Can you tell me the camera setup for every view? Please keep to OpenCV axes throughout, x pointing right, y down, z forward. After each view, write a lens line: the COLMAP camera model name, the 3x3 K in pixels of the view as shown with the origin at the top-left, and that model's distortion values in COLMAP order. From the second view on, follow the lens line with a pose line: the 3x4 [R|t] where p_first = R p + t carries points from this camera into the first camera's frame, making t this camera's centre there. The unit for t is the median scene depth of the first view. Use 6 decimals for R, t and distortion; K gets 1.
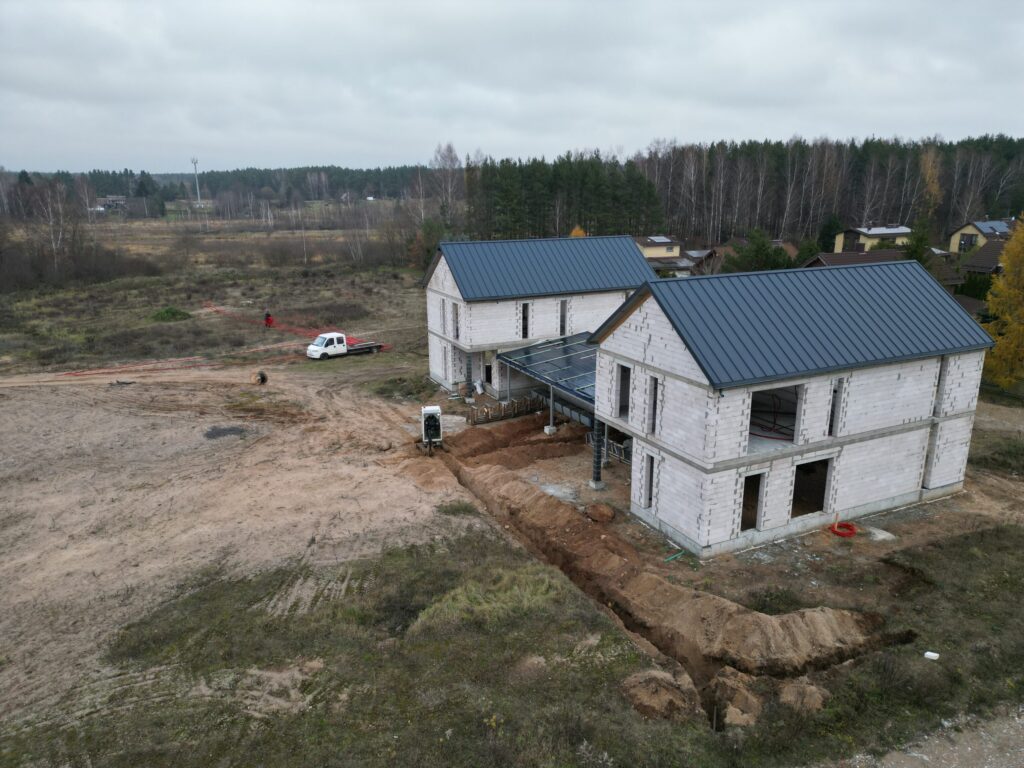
lens RADIAL K [[704.8, 0, 515.0], [0, 704.8, 385.5], [0, 0, 1]] dist [0.058272, -0.049347]
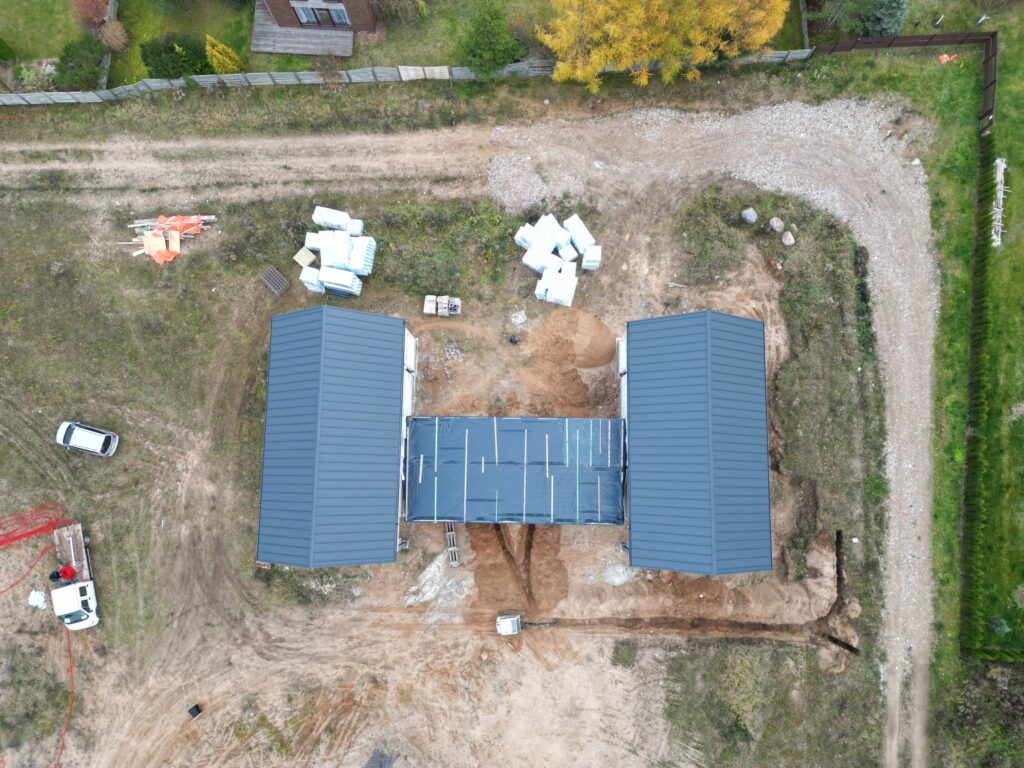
lens RADIAL K [[704.8, 0, 506.9], [0, 704.8, 379.4], [0, 0, 1]] dist [0.058272, -0.049347]
pose [[0.454976, -0.884010, 0.107343, 0.122518], [0.258028, 0.246241, 0.934231, -1.092722], [-0.852302, -0.397355, 0.340133, 0.653977]]
